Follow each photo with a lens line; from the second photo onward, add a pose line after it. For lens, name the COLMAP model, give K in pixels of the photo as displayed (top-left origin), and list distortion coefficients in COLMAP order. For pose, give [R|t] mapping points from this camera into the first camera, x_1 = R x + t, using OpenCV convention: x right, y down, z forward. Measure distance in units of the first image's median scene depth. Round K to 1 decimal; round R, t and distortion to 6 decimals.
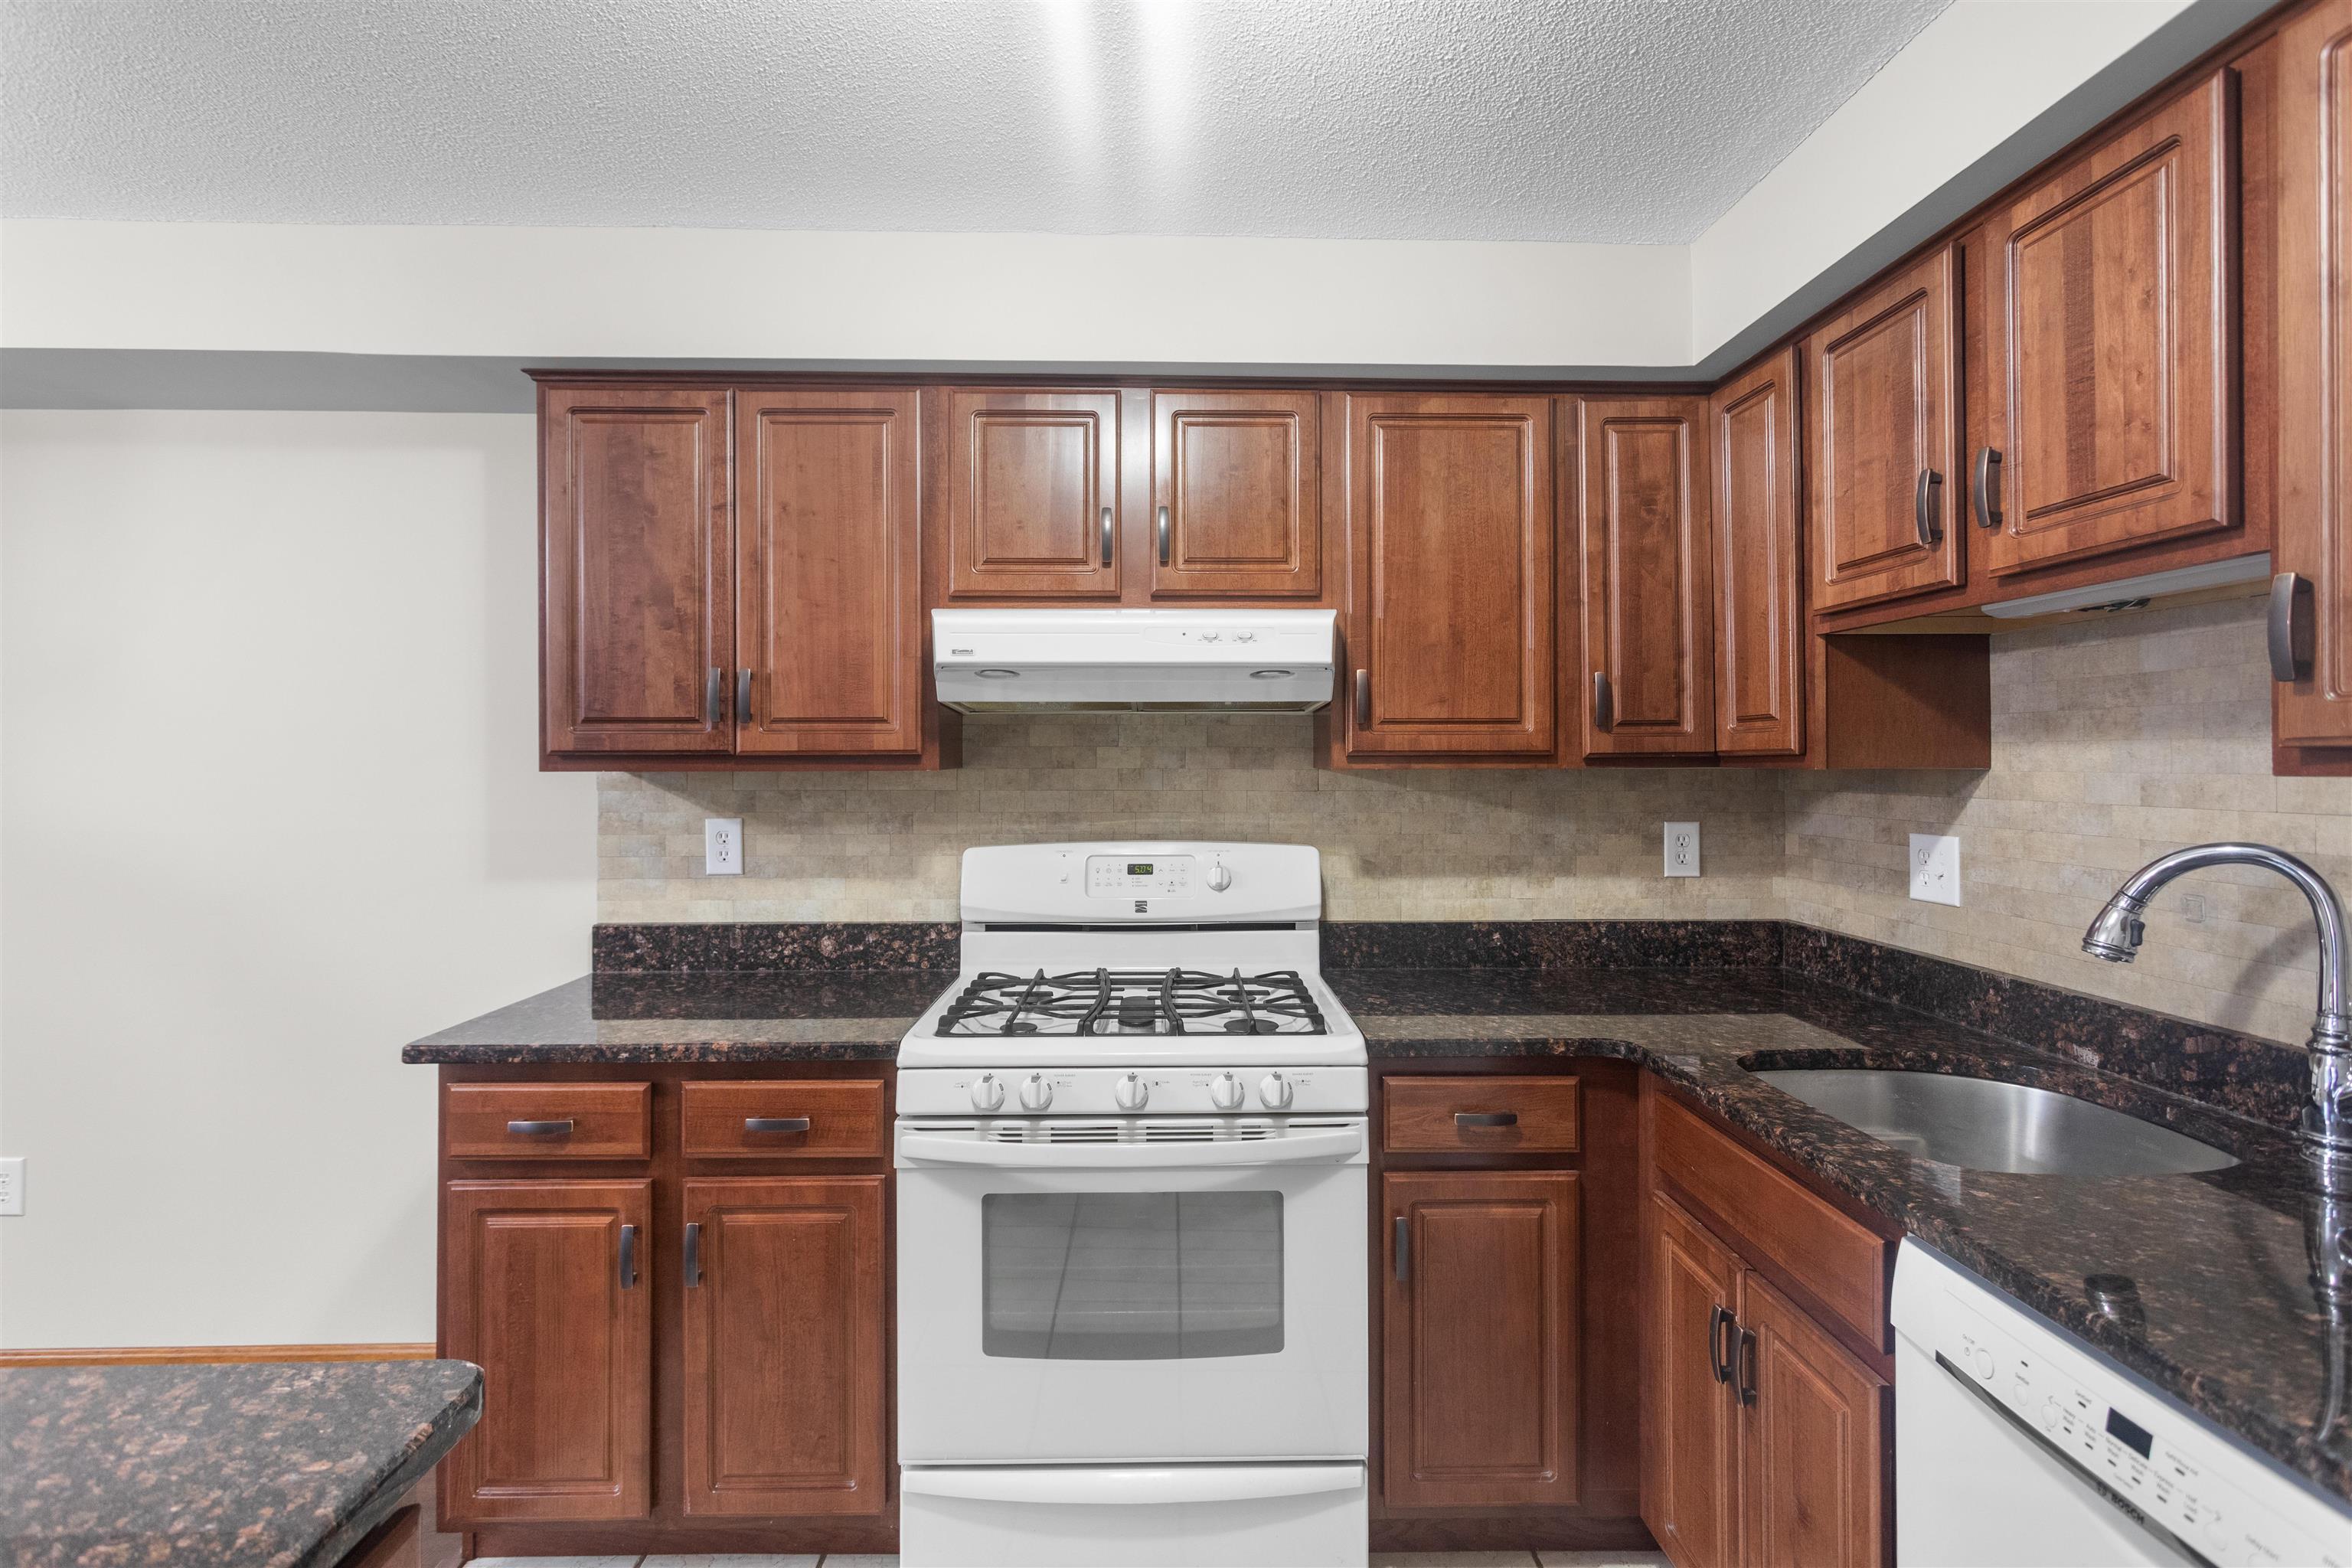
lens RADIAL K [[1115.9, 0, 1177.1], [0, 1115.9, 758.2], [0, 0, 1]] dist [0.001144, 0.000453]
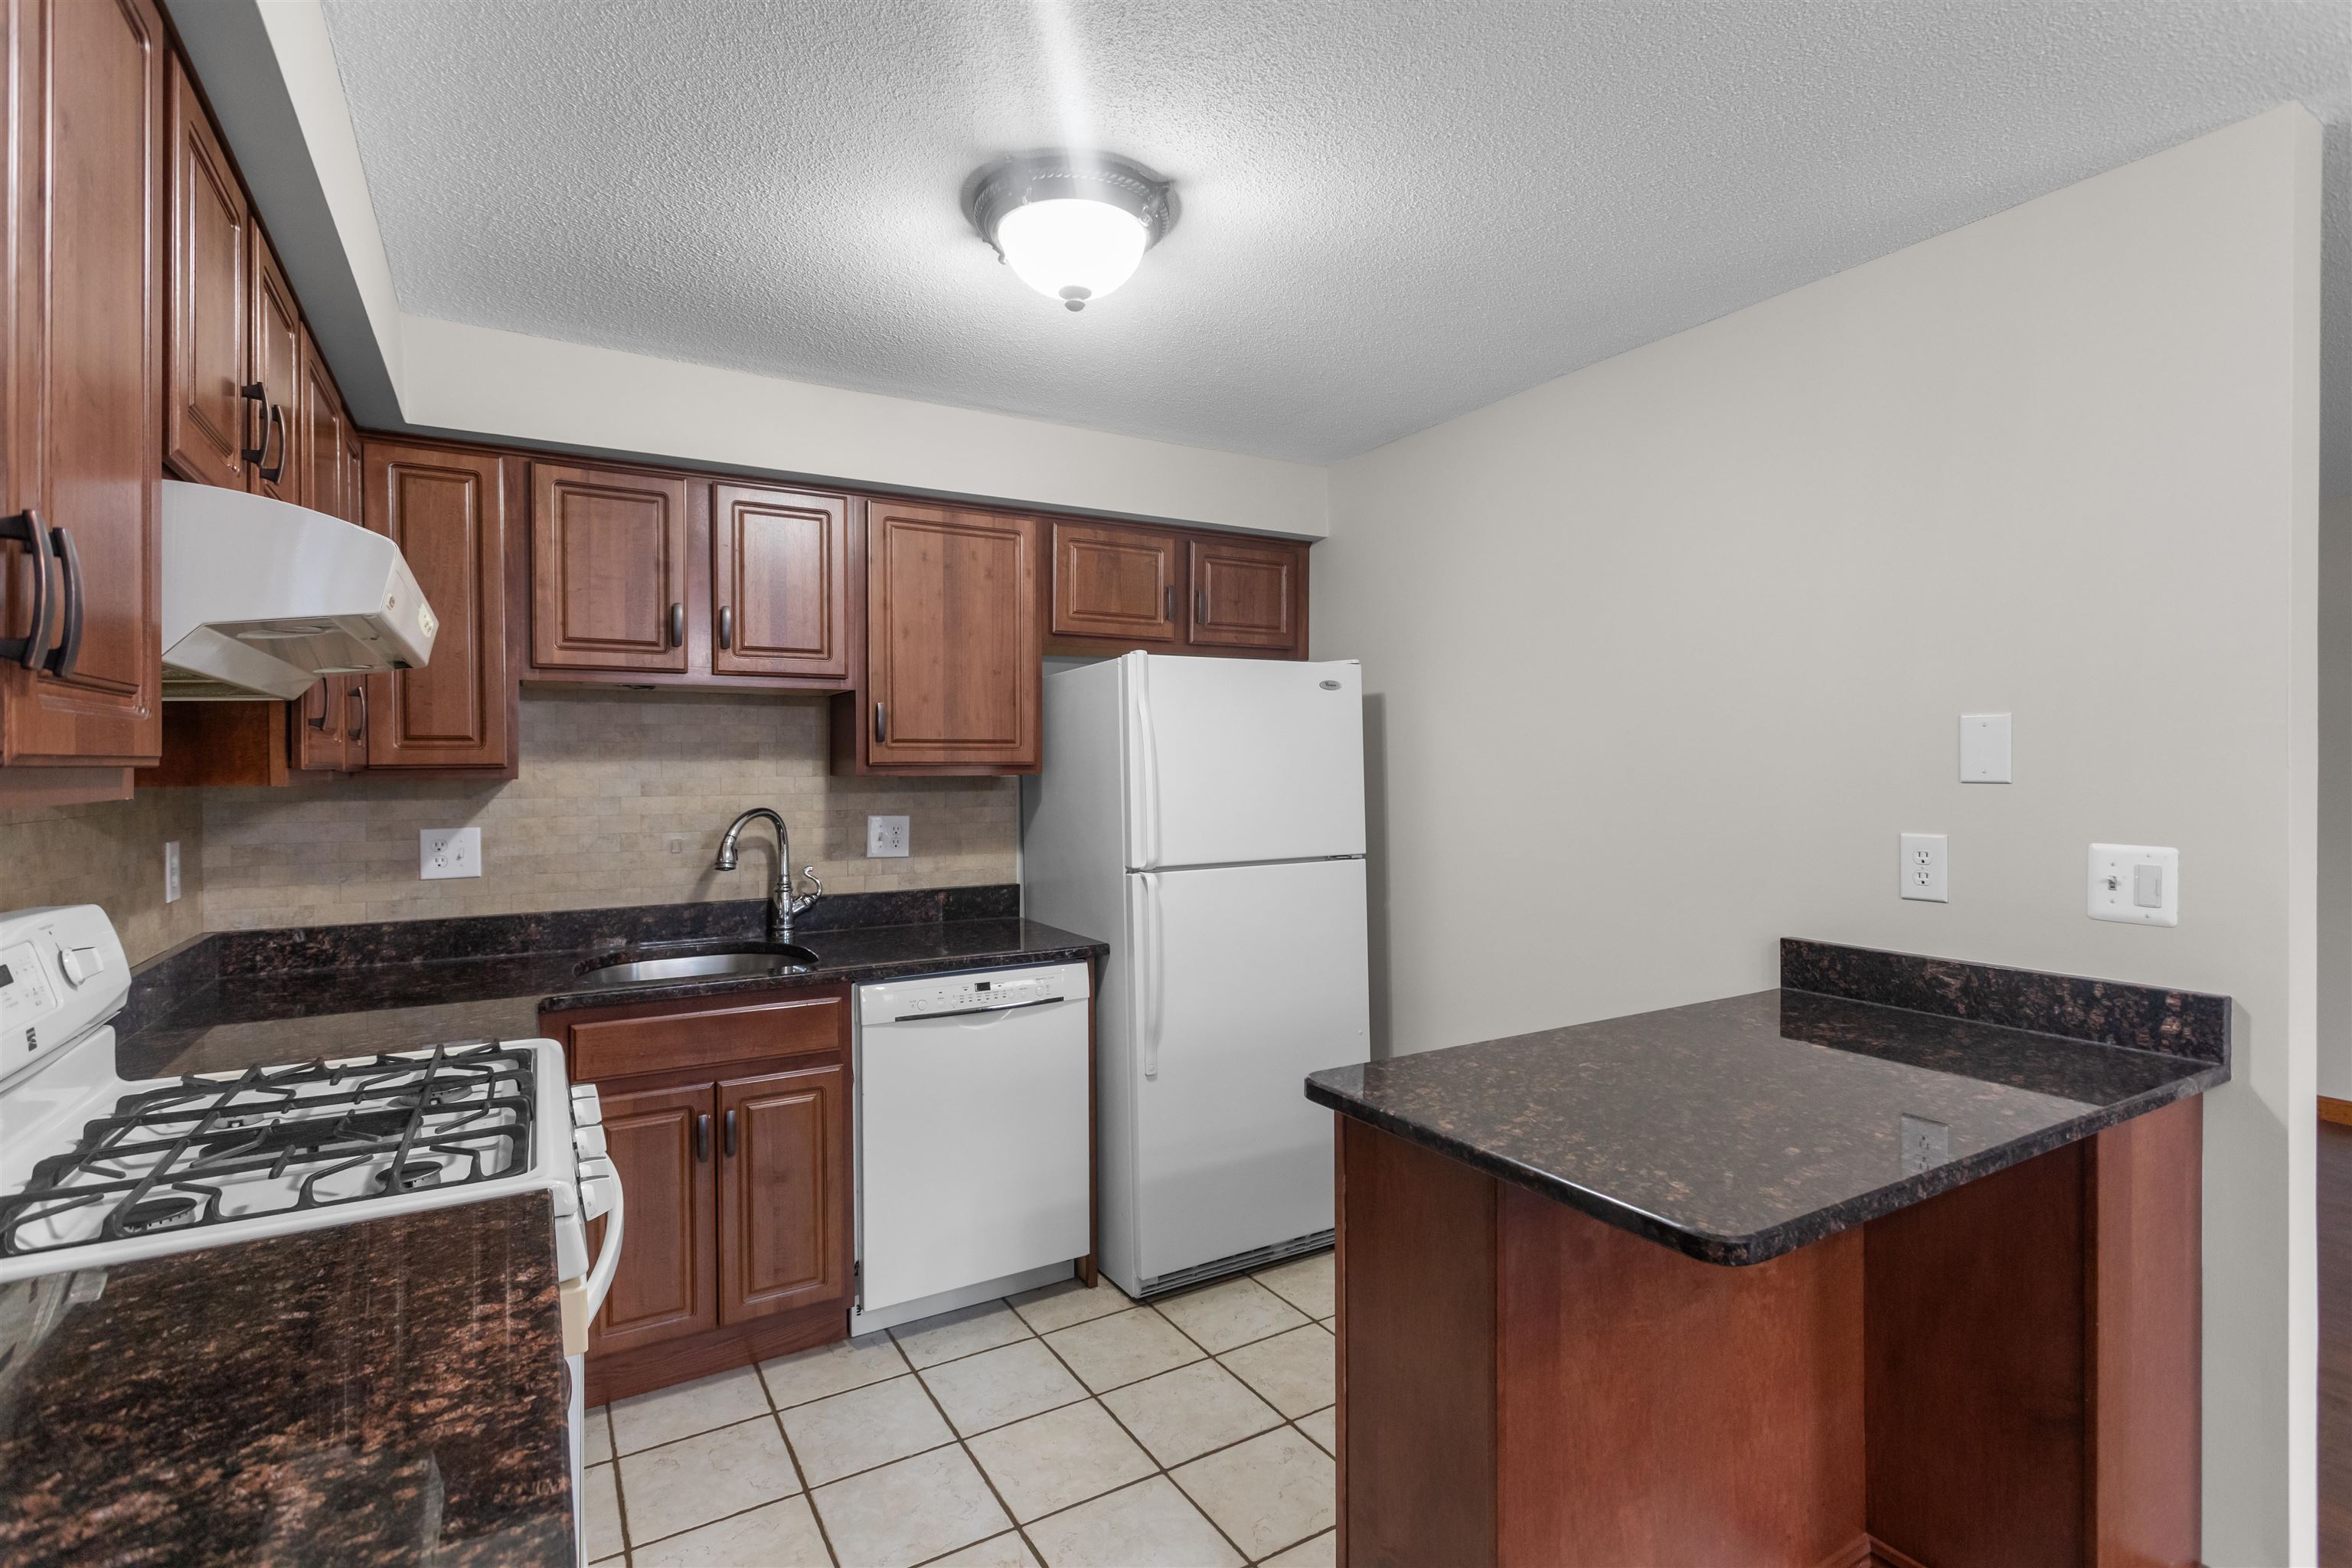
lens RADIAL K [[1115.9, 0, 1177.1], [0, 1115.9, 758.2], [0, 0, 1]] dist [0.001144, 0.000453]
pose [[-0.492415, 0.006935, 0.870333, -0.995220], [0.002237, 0.999975, -0.006703, -0.004934], [-0.870358, -0.001354, -0.492418, 0.967003]]
